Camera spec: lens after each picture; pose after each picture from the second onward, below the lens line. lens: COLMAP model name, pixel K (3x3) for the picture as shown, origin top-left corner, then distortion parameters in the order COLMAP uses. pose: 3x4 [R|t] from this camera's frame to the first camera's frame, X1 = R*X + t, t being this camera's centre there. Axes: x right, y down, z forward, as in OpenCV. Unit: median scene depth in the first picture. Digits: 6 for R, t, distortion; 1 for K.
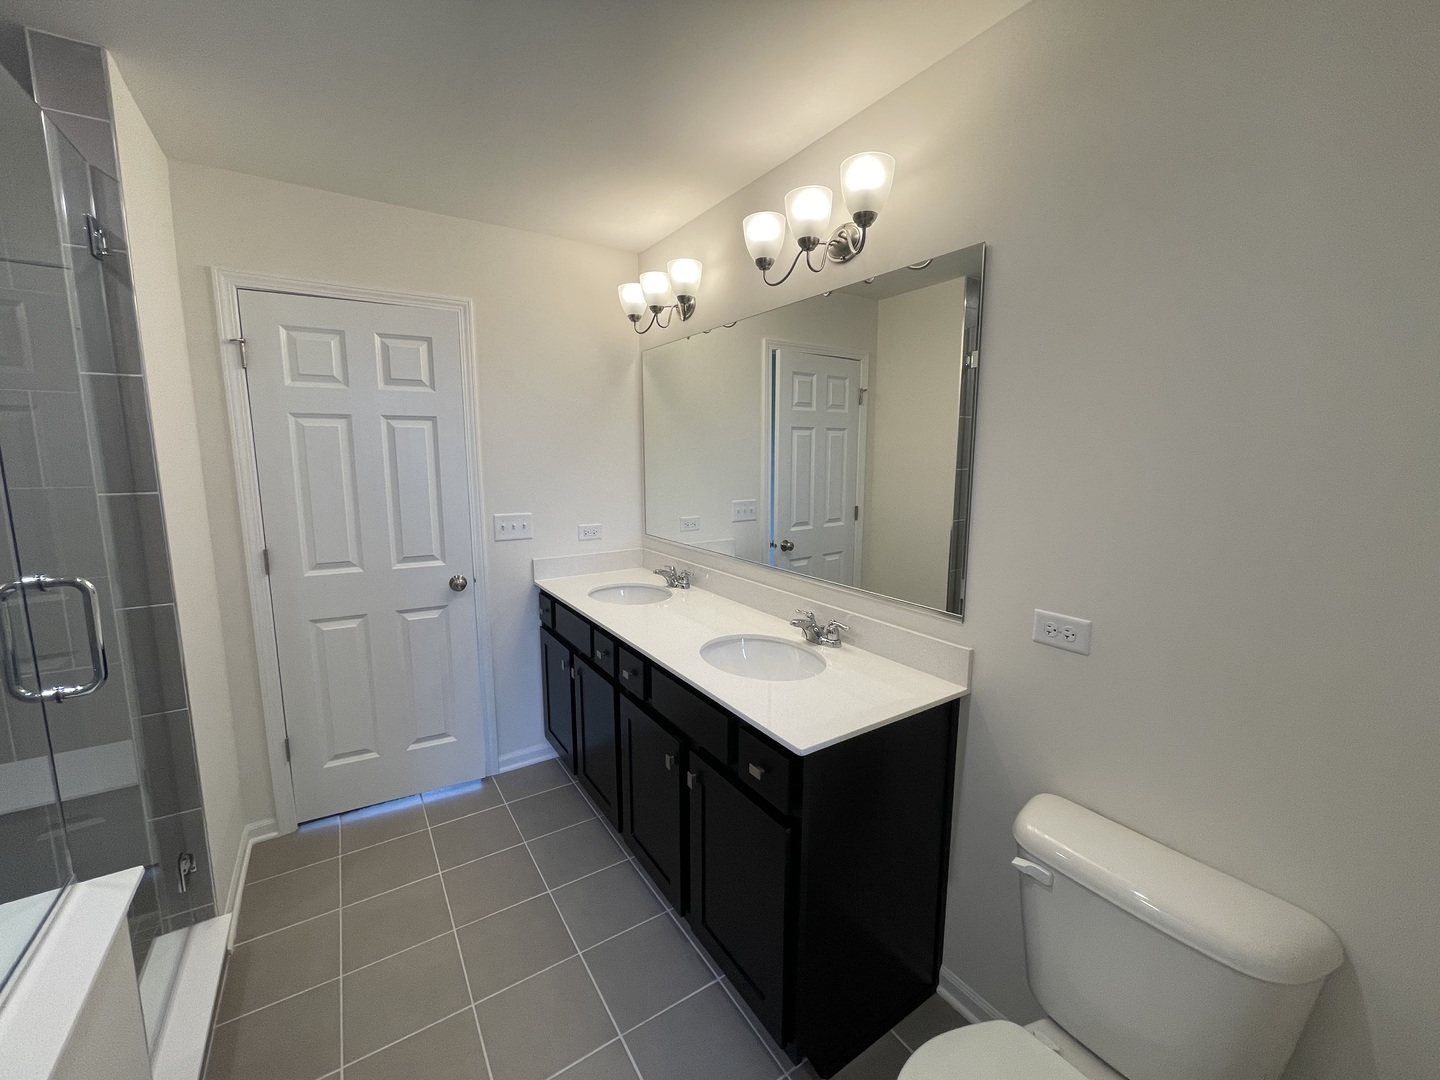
lens RADIAL K [[578.4, 0, 723.9], [0, 578.4, 536.5], [0, 0, 1]] dist [-0.000385, 0.000058]
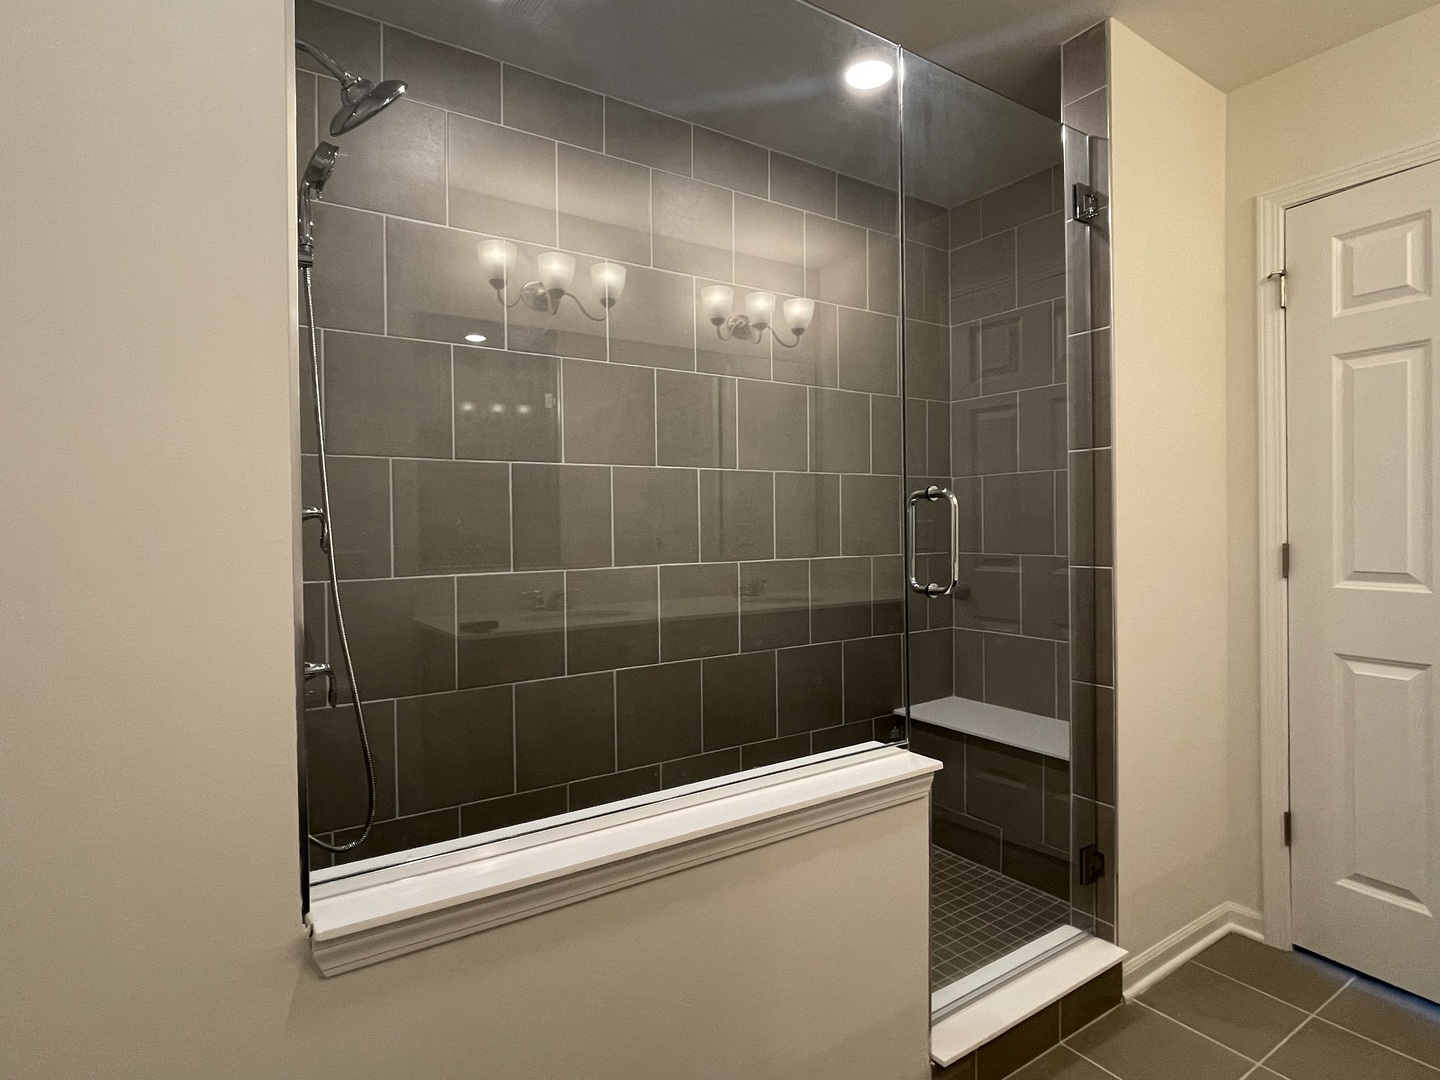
lens RADIAL K [[758.3, 0, 723.1], [0, 758.3, 532.6], [0, 0, 1]] dist [0.003555, 0.000702]
pose [[0.008506, 0.008351, -0.999929, 0.183993], [-0.132841, 0.991112, 0.007148, 0.097489], [0.991101, 0.132770, 0.009540, 0.264688]]
